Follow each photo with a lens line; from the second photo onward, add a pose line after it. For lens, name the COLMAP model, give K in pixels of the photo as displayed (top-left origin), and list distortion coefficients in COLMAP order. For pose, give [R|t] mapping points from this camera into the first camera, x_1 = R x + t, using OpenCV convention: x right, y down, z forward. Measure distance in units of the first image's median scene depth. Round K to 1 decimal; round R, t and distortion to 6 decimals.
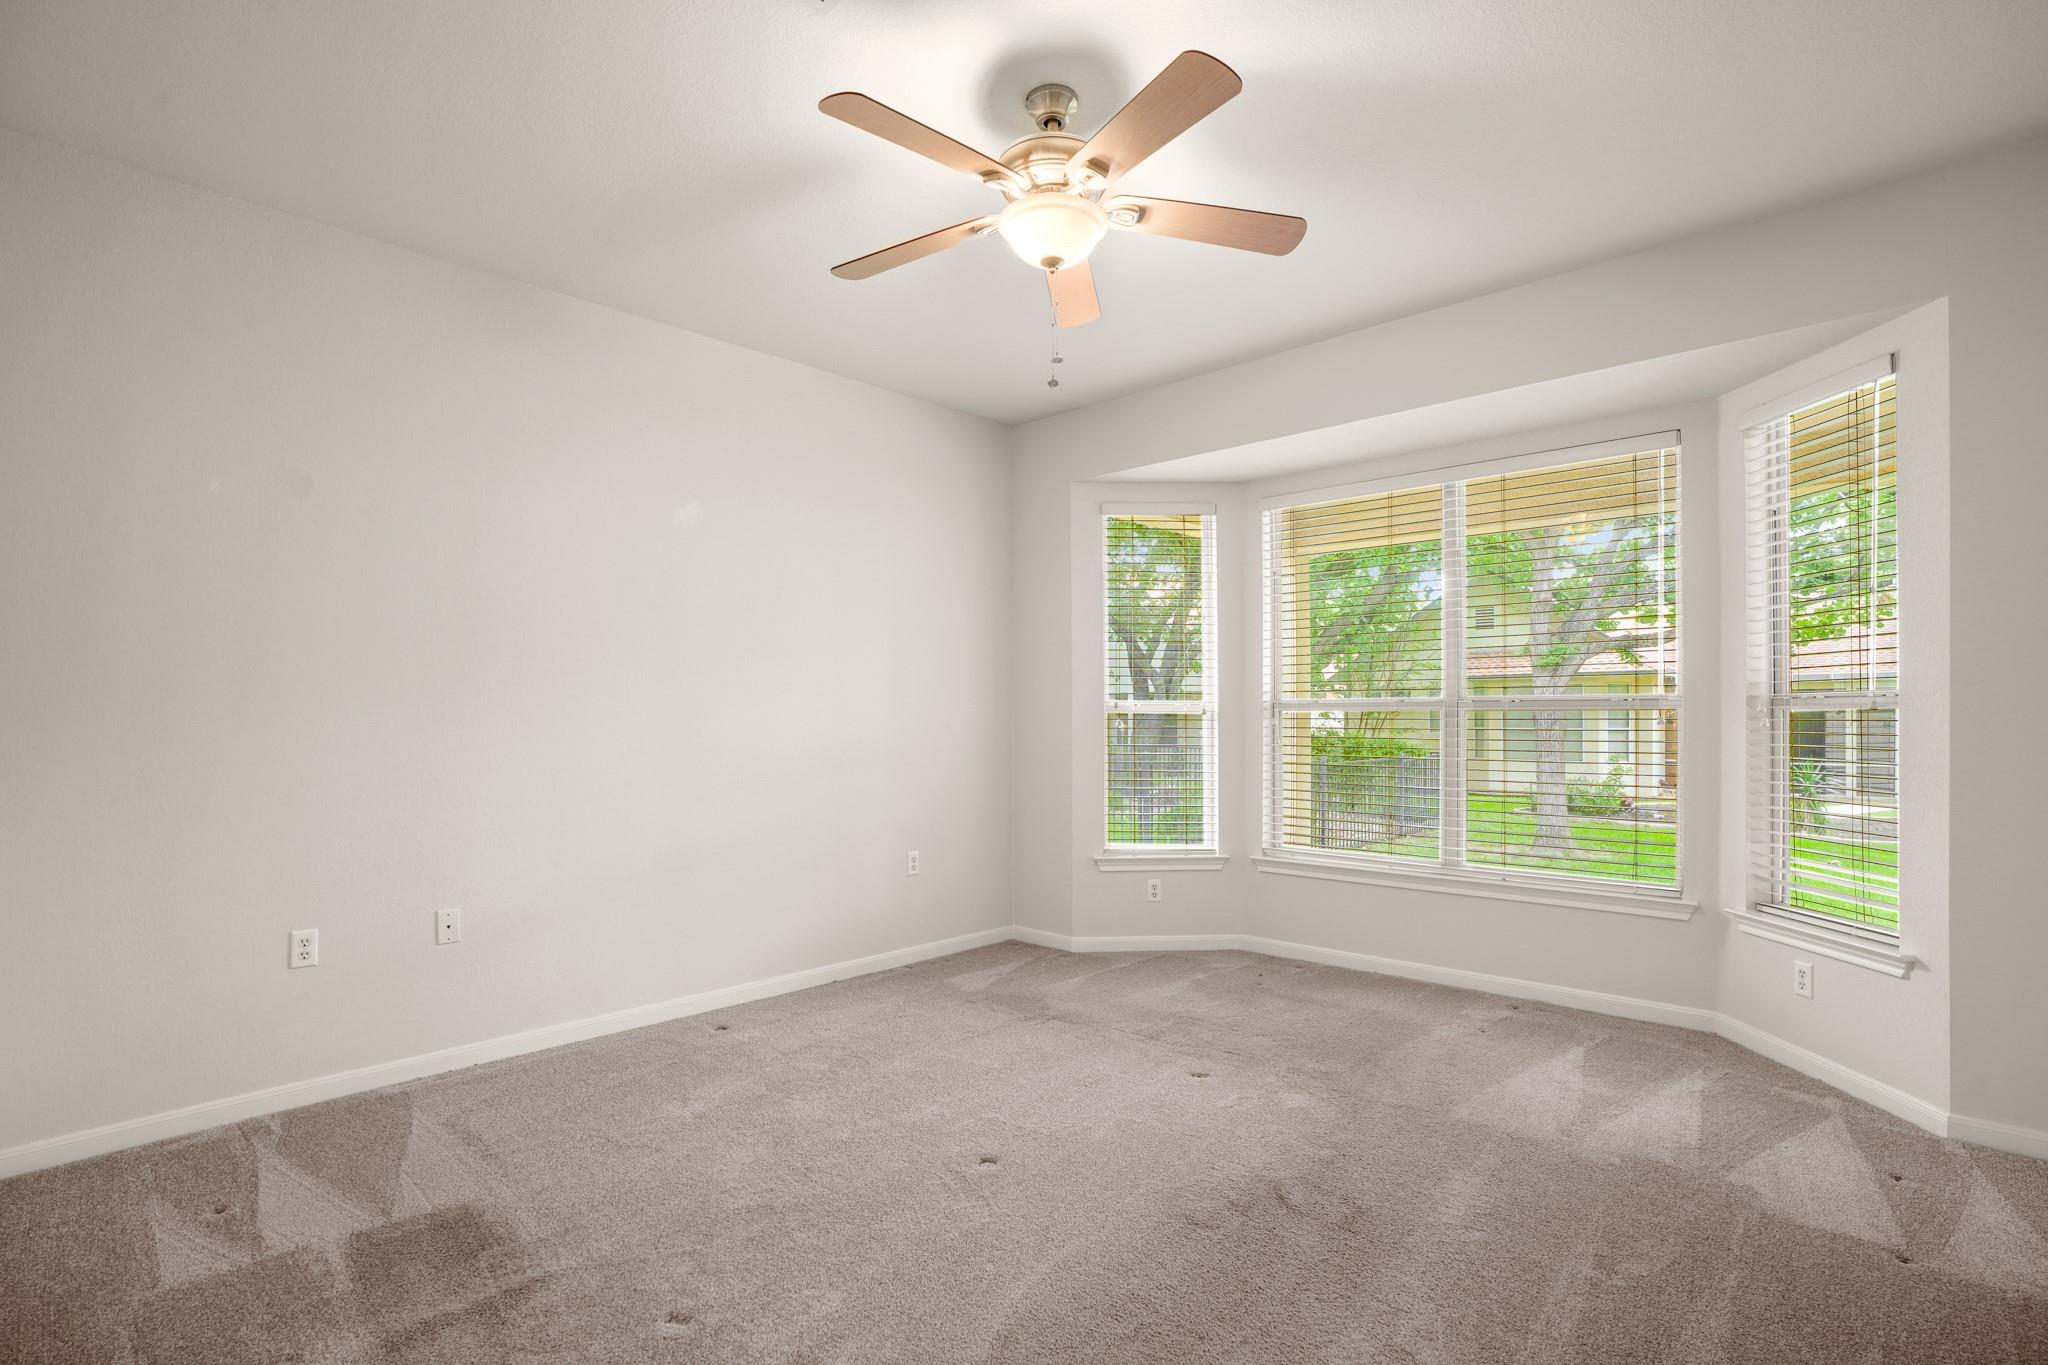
lens RADIAL K [[947.0, 0, 1018.4], [0, 947.0, 728.8], [0, 0, 1]] dist [-0.050717, 0.015821]
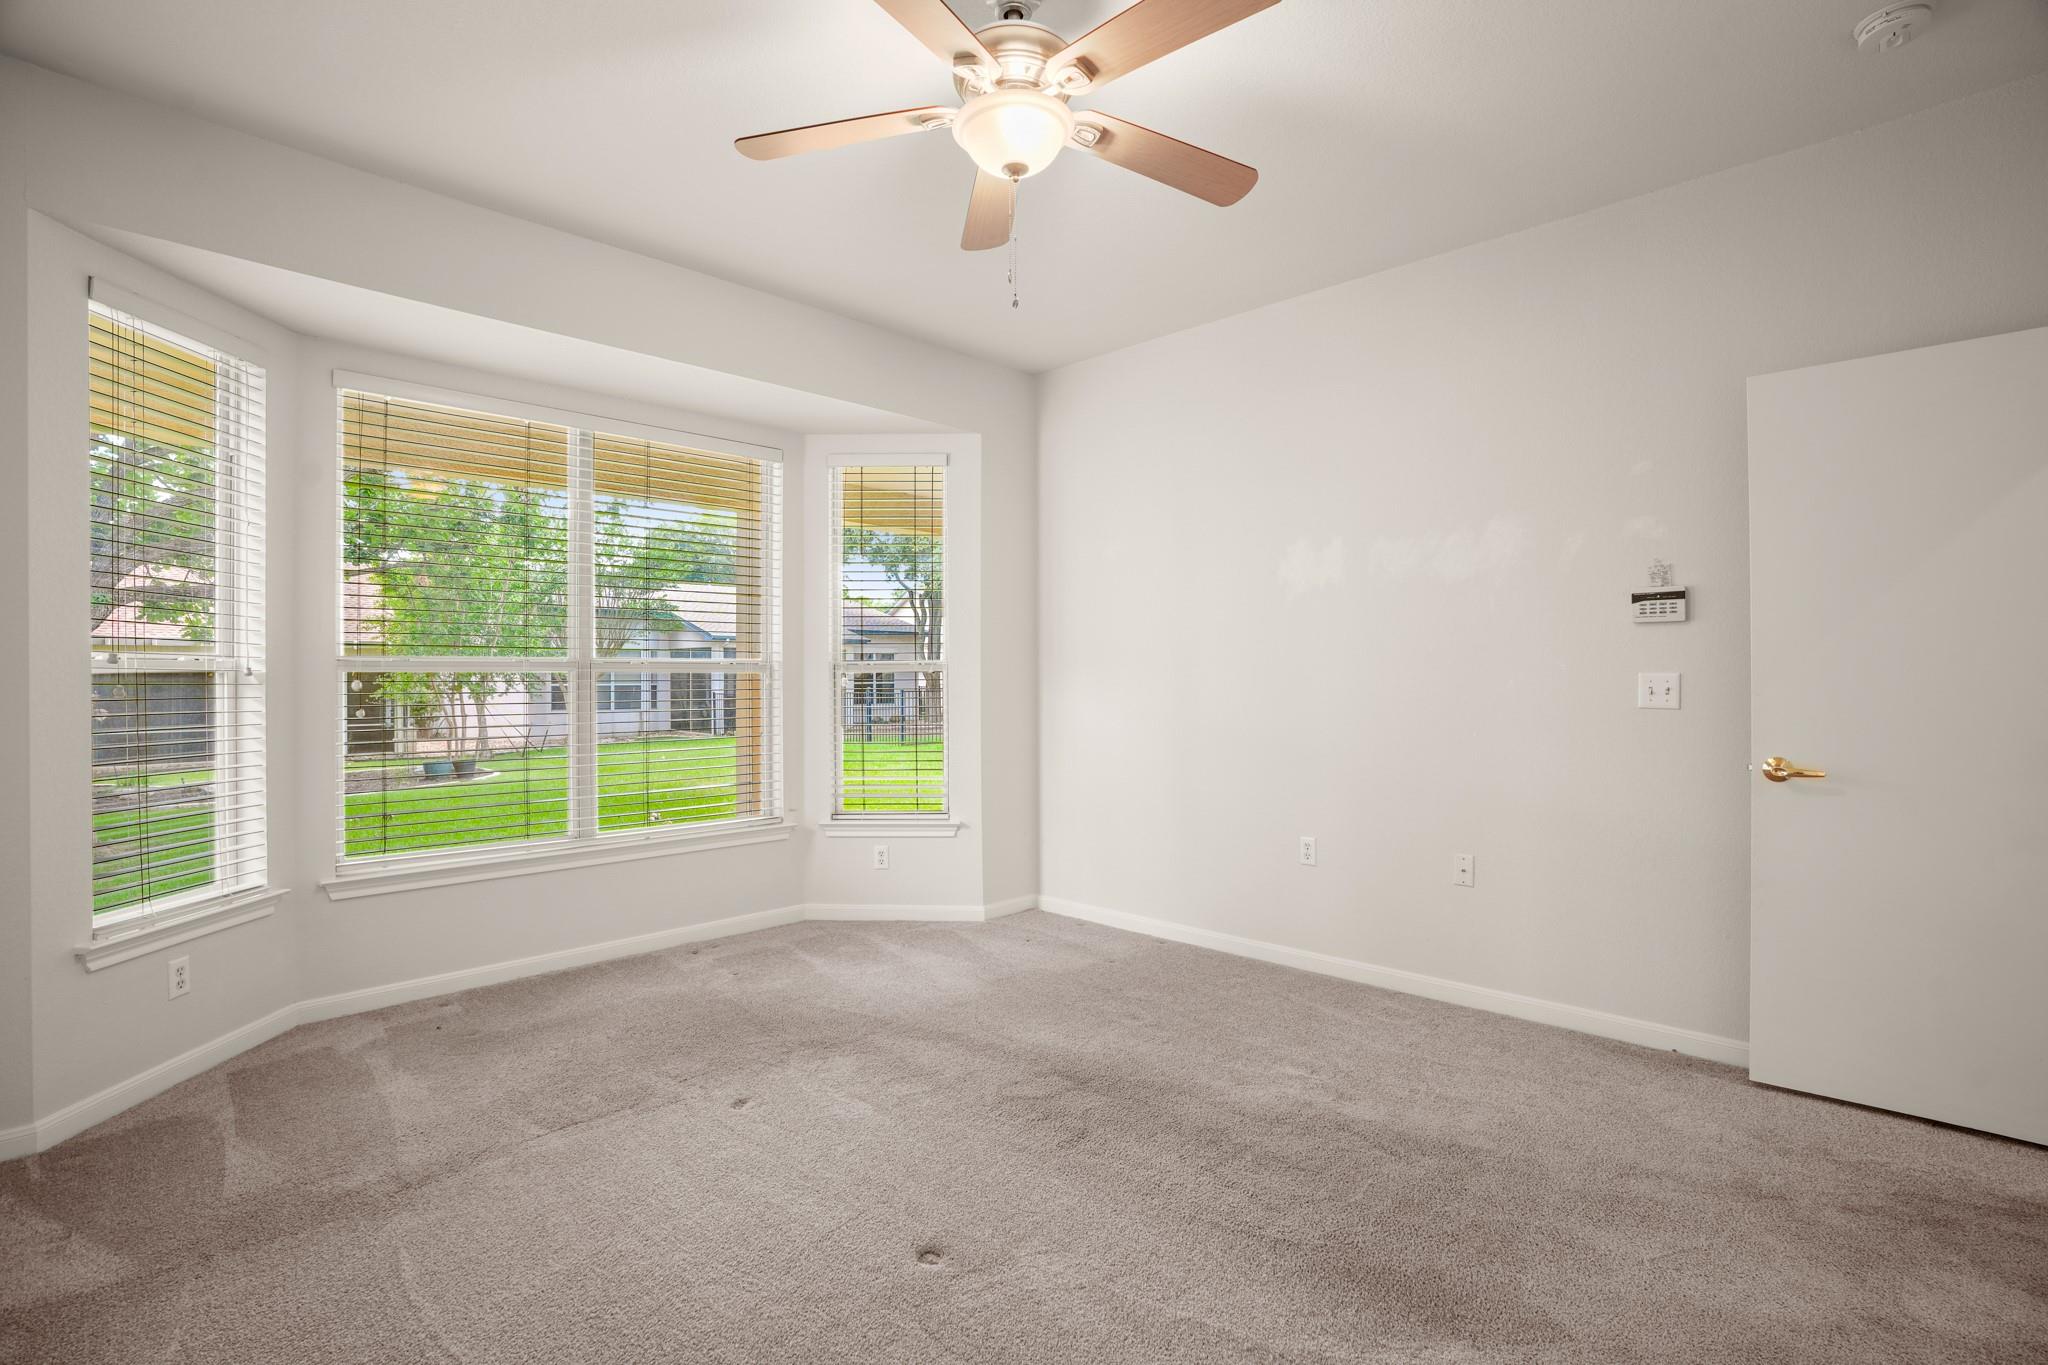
lens RADIAL K [[947.0, 0, 1035.3], [0, 947.0, 680.7], [0, 0, 1]] dist [-0.050717, 0.015821]
pose [[0.022584, -0.001058, 0.999744, -0.542677], [0.016767, 0.999859, 0.000680, -0.004319], [-0.999604, 0.016748, 0.022599, 0.607062]]
